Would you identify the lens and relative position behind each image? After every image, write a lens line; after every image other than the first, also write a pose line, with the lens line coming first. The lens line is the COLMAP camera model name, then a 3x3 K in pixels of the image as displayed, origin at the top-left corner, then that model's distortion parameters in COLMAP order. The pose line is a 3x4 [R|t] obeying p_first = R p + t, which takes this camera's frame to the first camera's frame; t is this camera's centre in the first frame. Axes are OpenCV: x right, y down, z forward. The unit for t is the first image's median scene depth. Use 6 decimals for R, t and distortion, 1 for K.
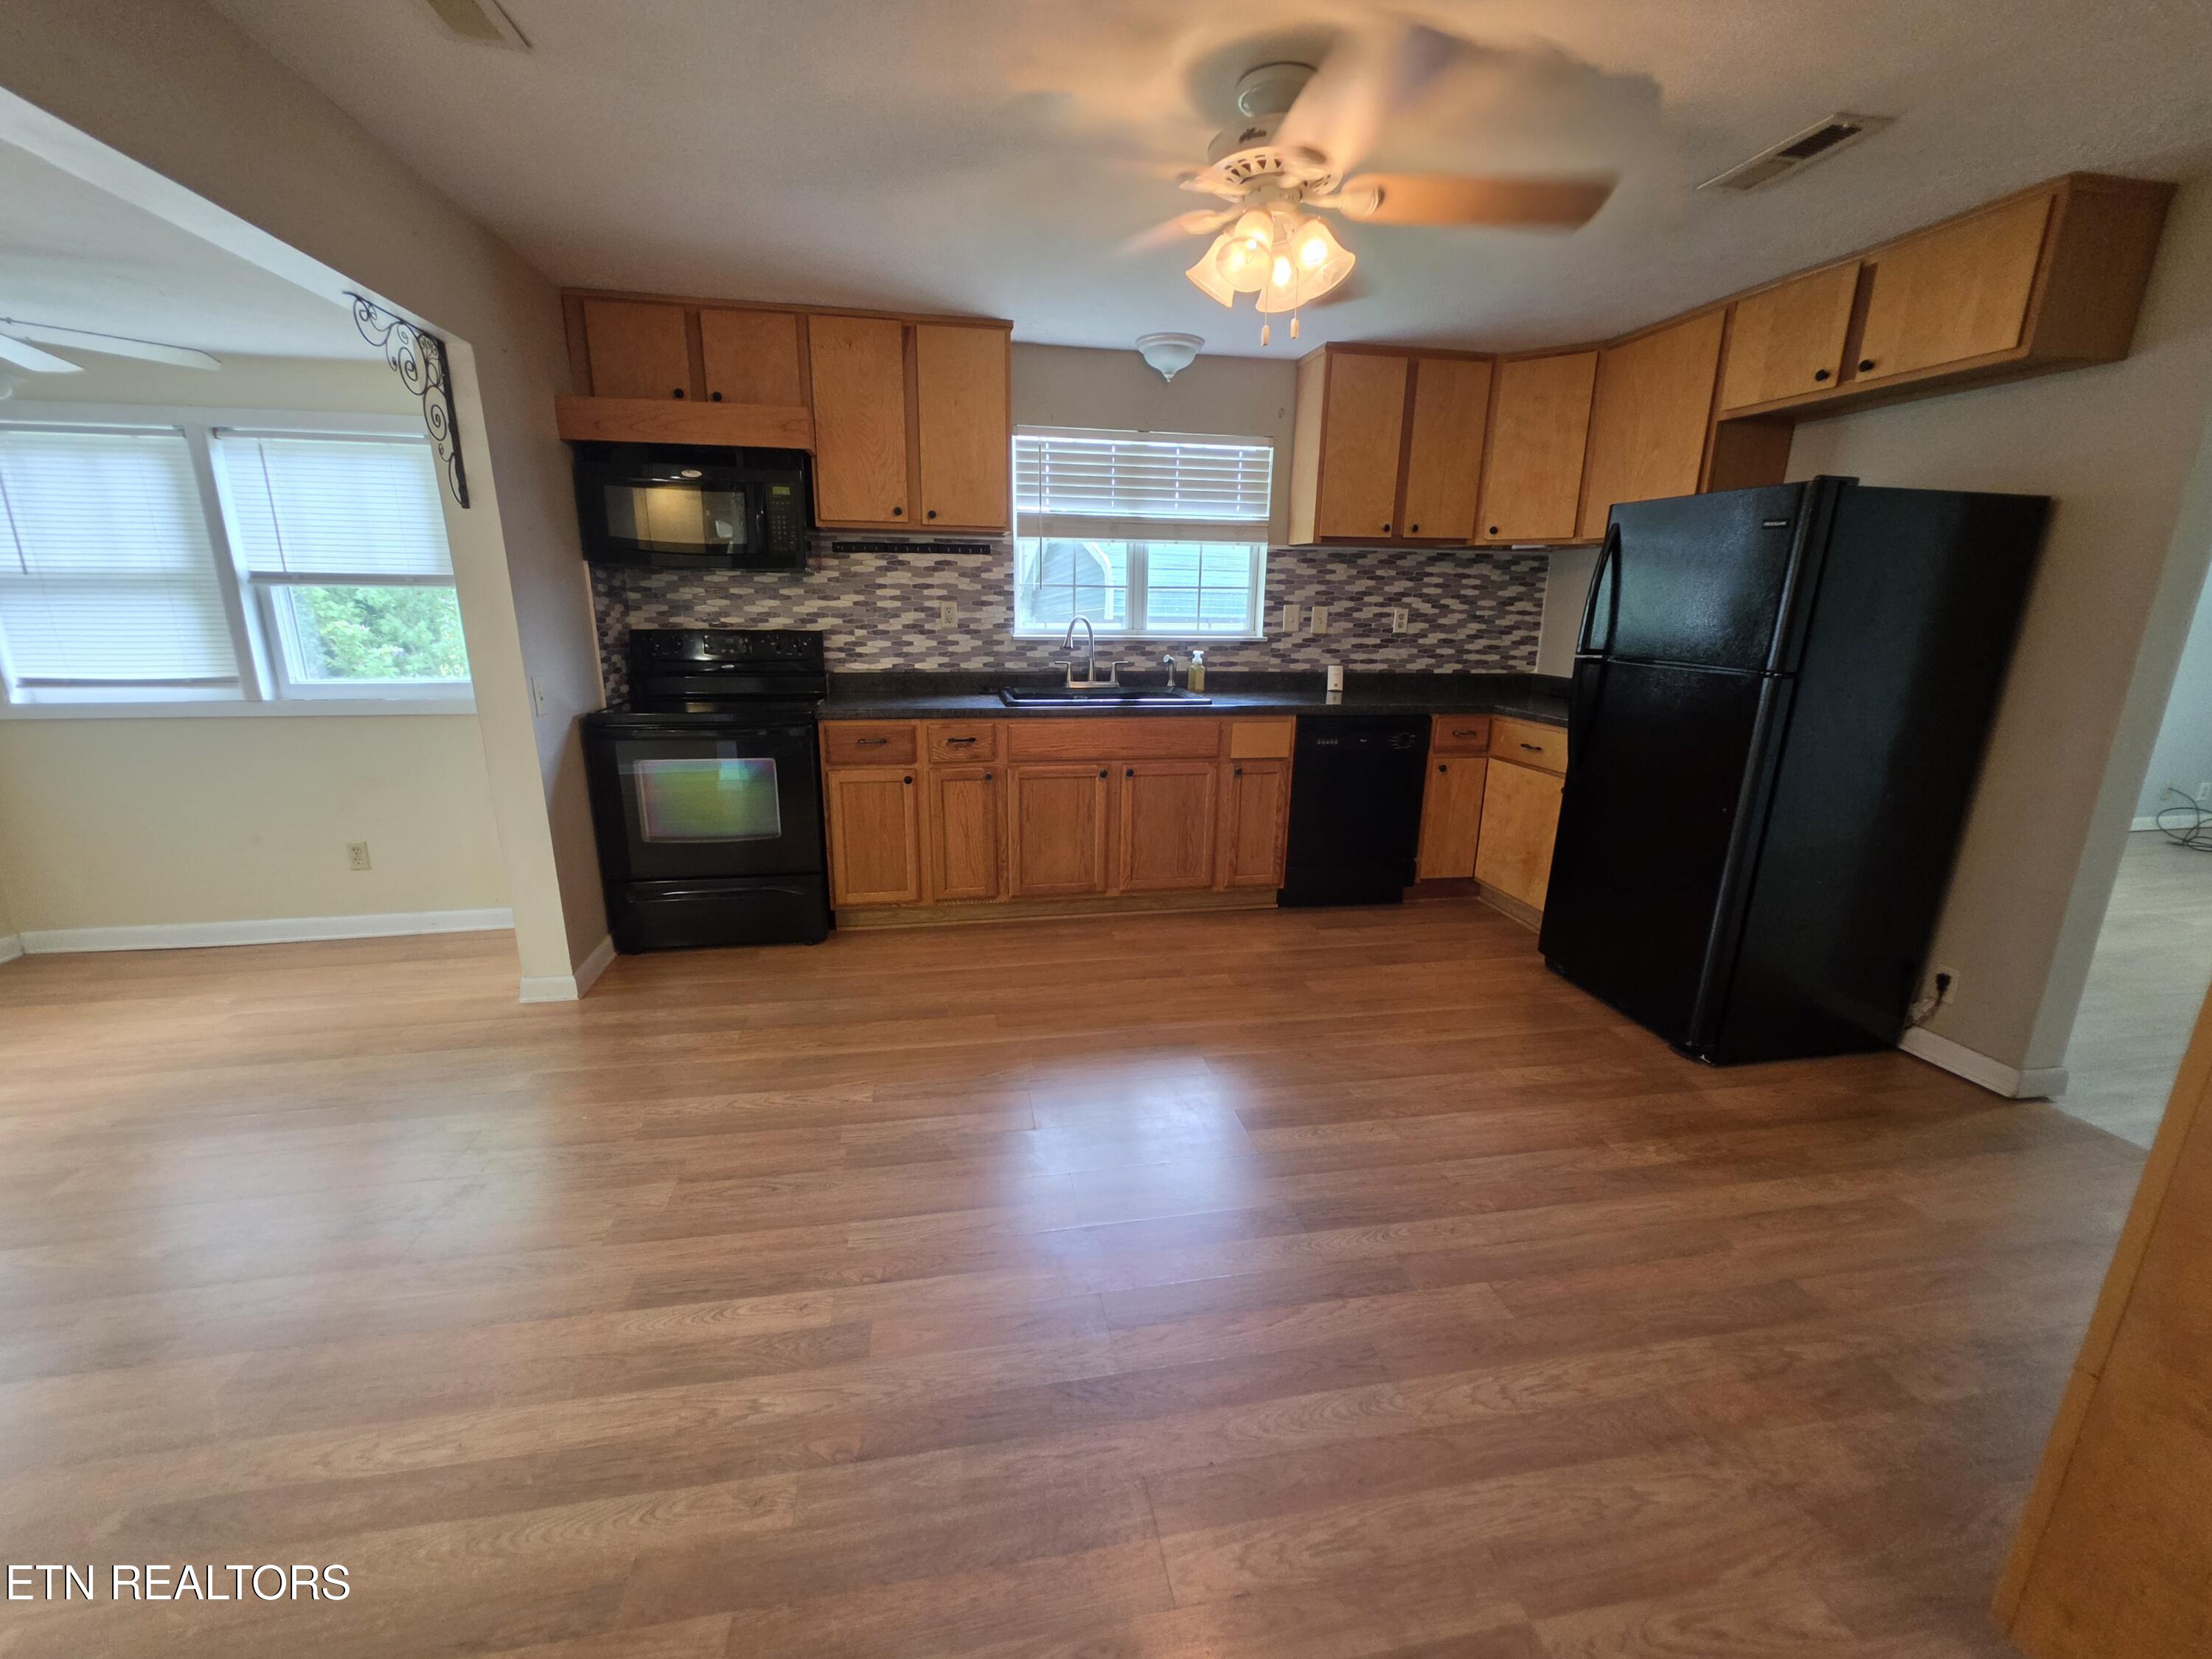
lens RADIAL K [[888.6, 0, 1096.4], [0, 888.6, 830.8], [0, 0, 1]] dist [-0.006610, 0.002199]
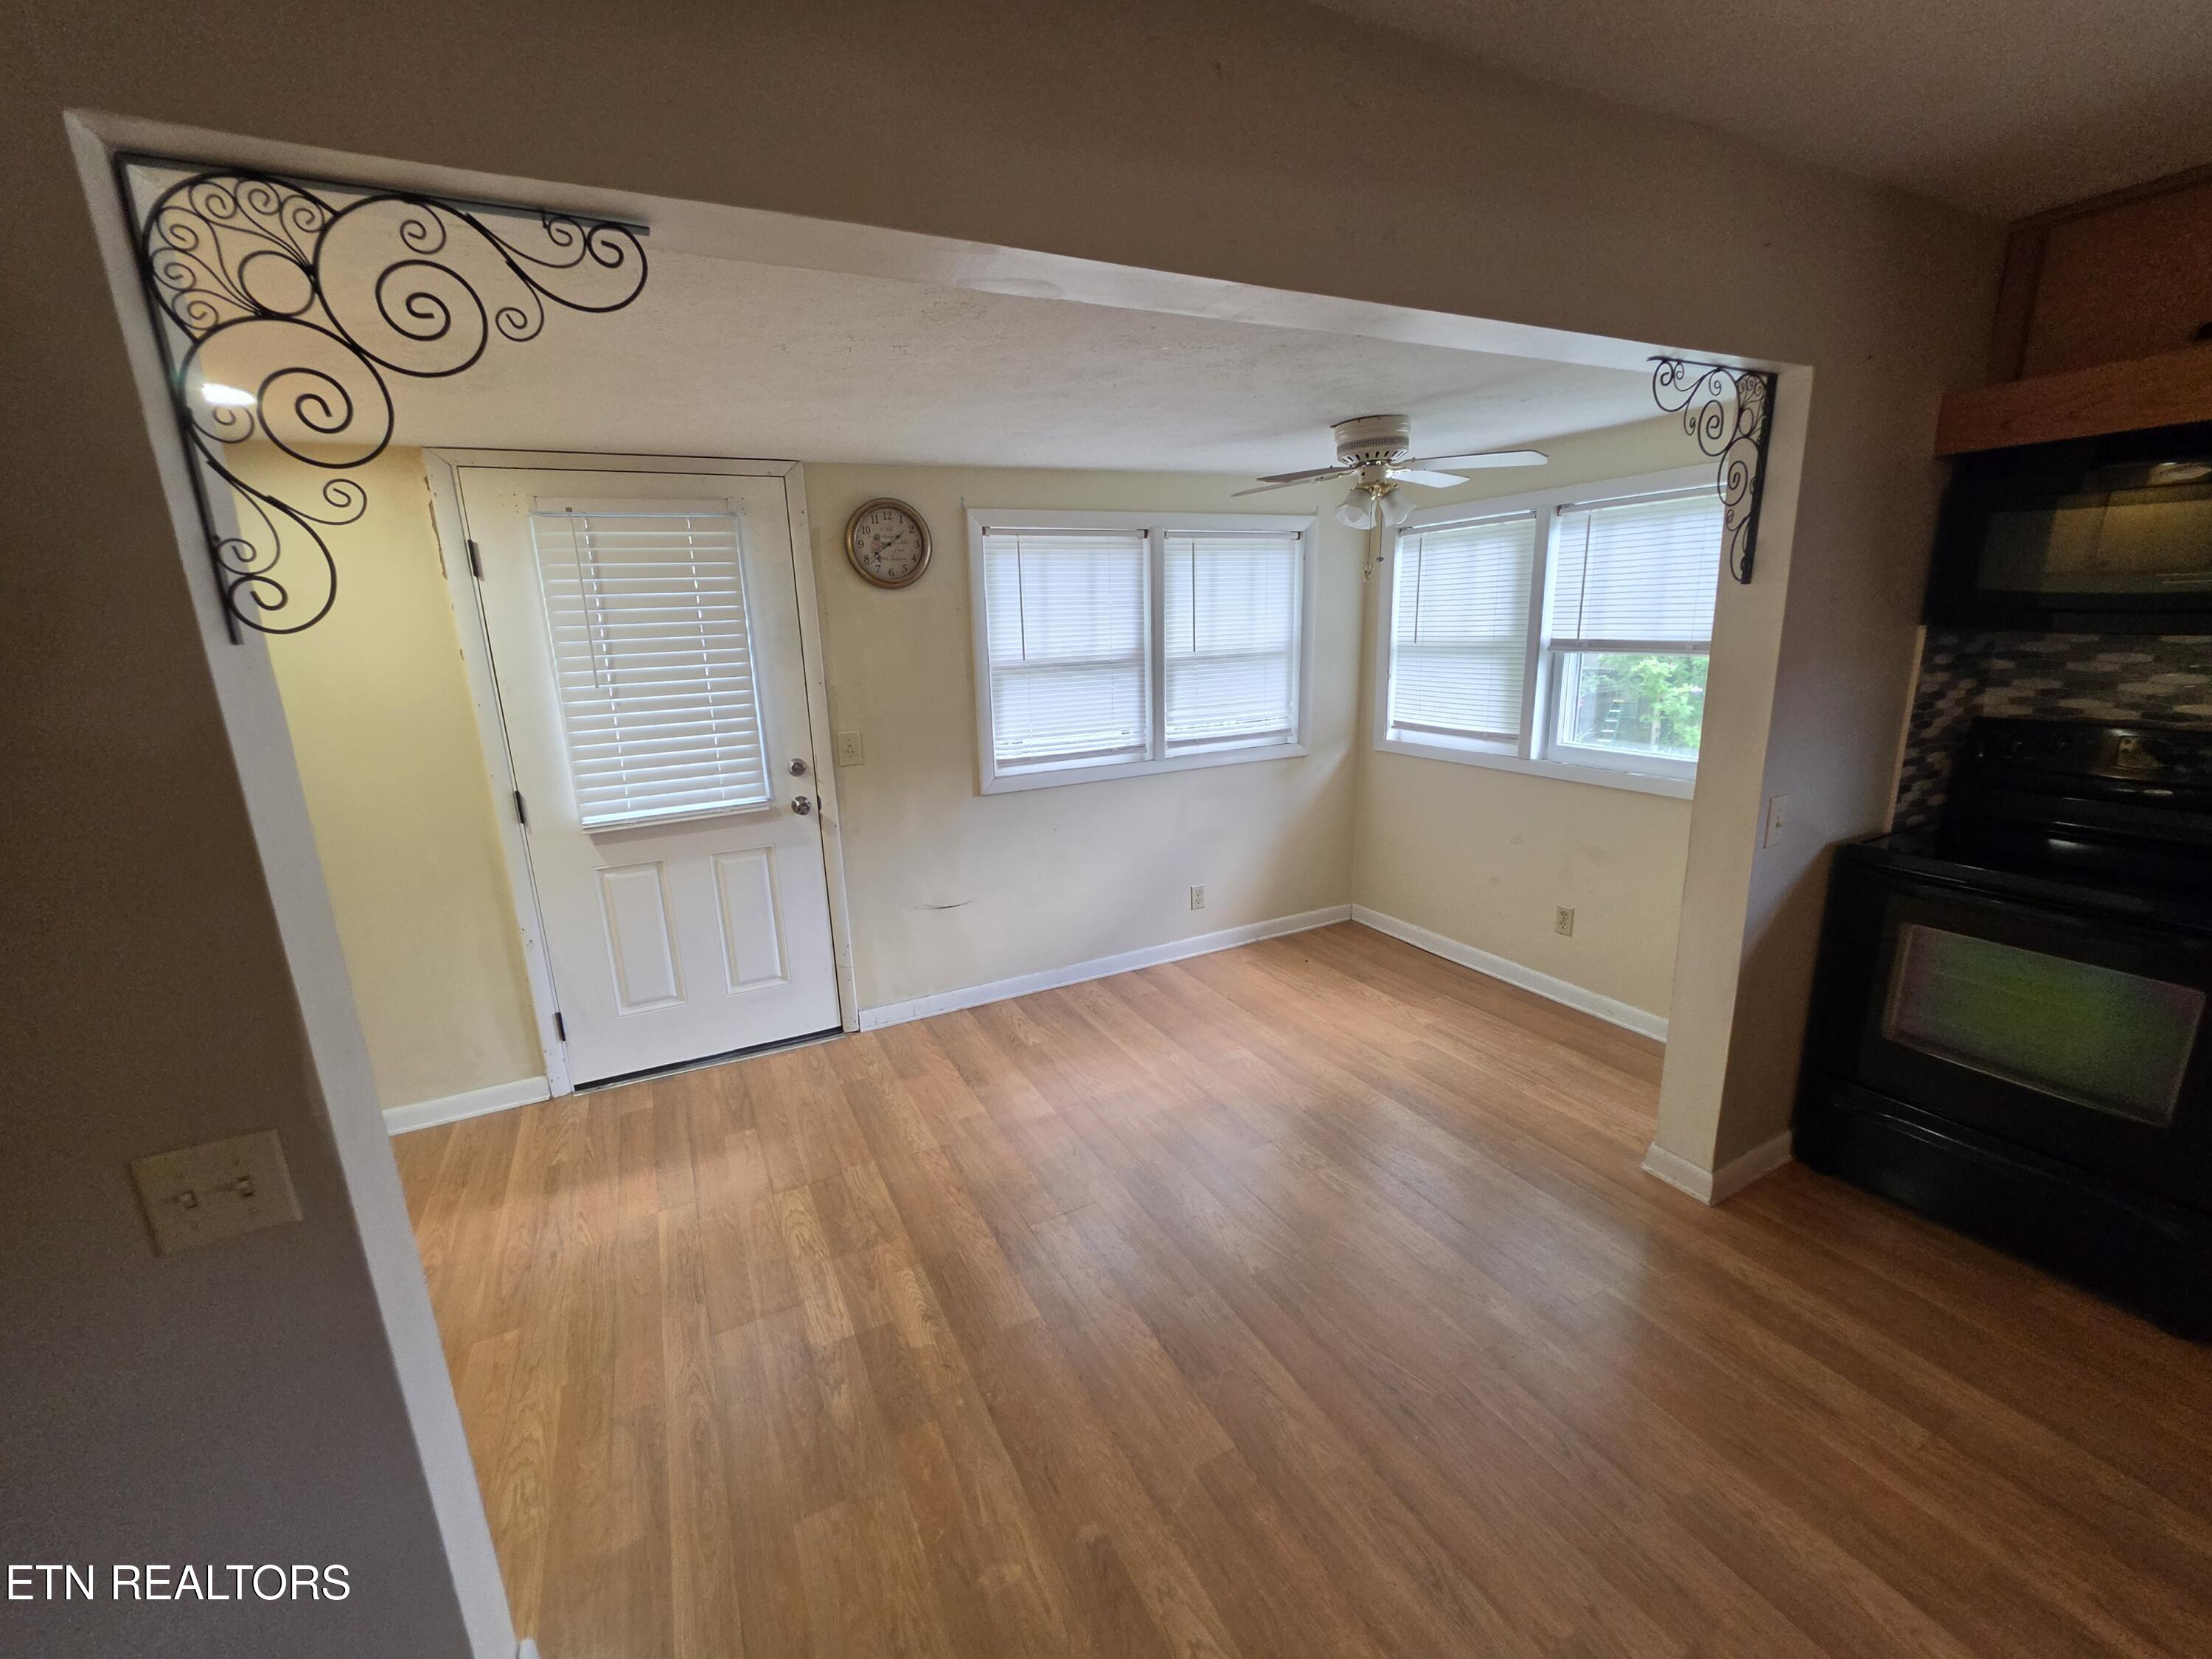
lens RADIAL K [[888.6, 0, 1101.0], [0, 888.6, 832.2], [0, 0, 1]] dist [-0.006610, 0.002199]
pose [[0.282703, 0.208090, -0.936364, -0.070156], [-0.198591, 0.967732, 0.155103, -0.122494], [0.938424, 0.142106, 0.314906, 0.189277]]
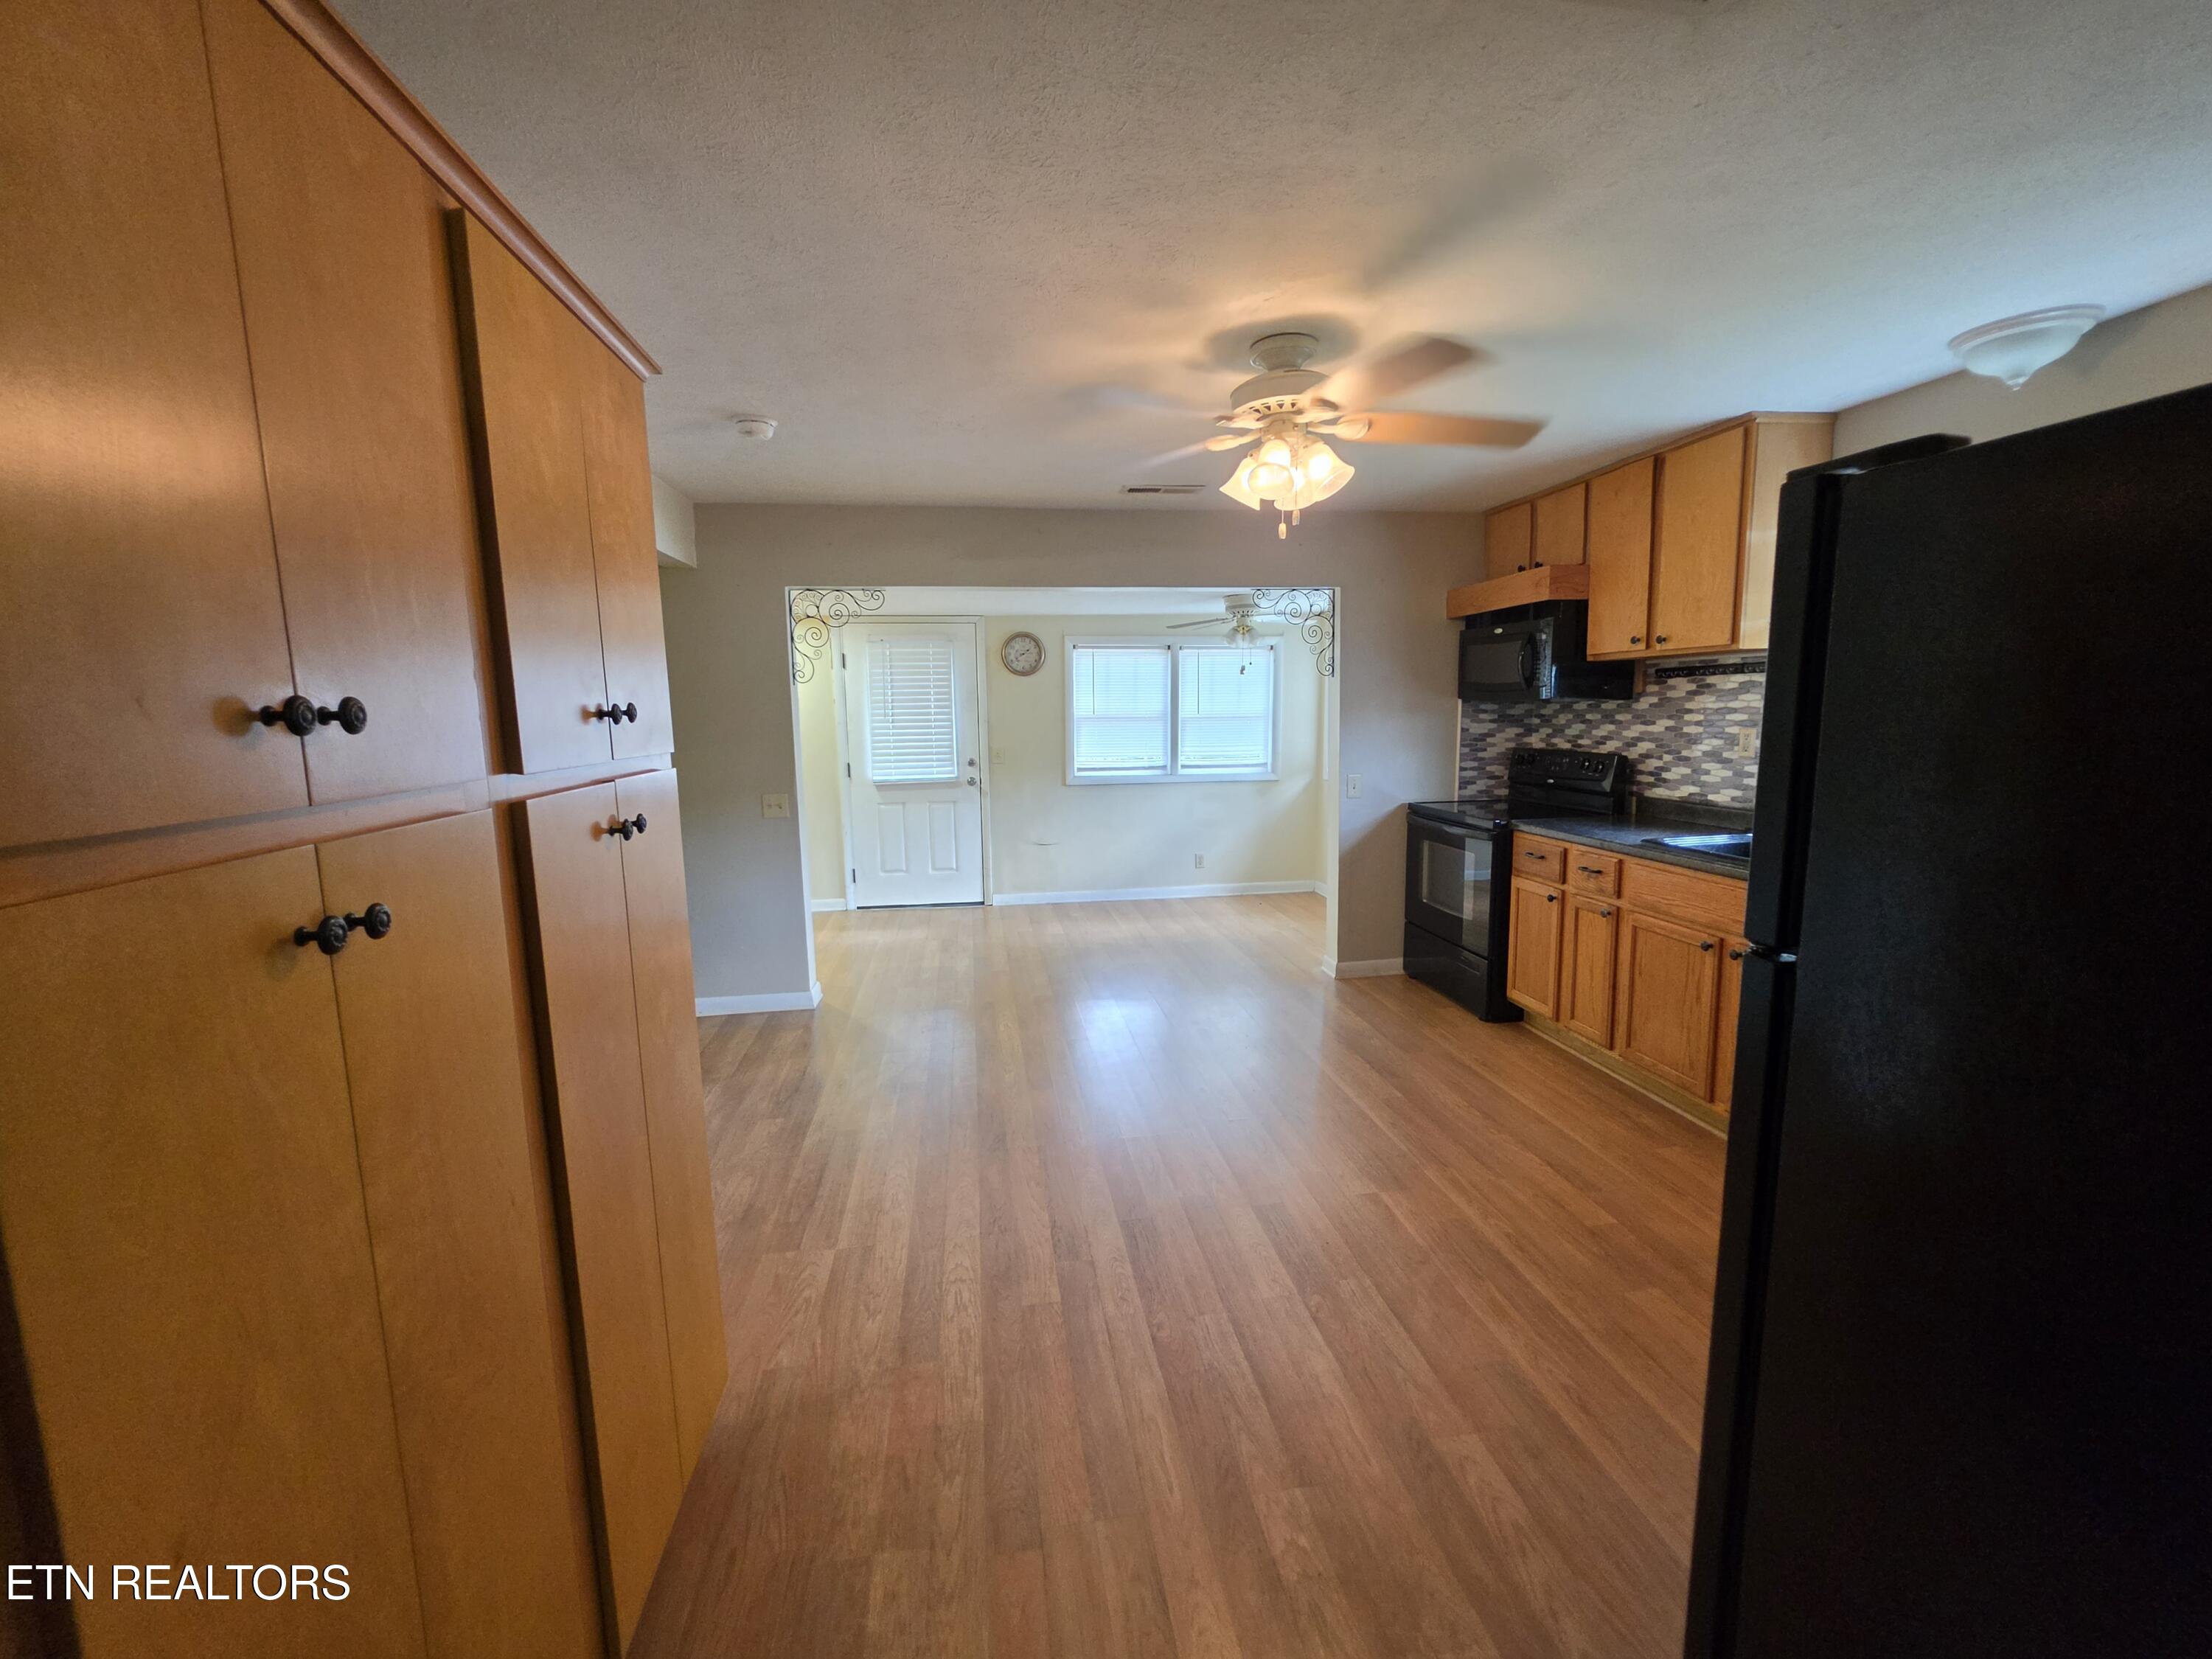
lens RADIAL K [[888.6, 0, 1112.9], [0, 888.6, 839.5], [0, 0, 1]] dist [-0.006610, 0.002199]
pose [[-0.024031, 0.134126, -0.990673, 0.831704], [-0.232503, 0.963037, 0.136024, -0.148309], [0.972299, 0.233604, 0.008041, 0.489945]]
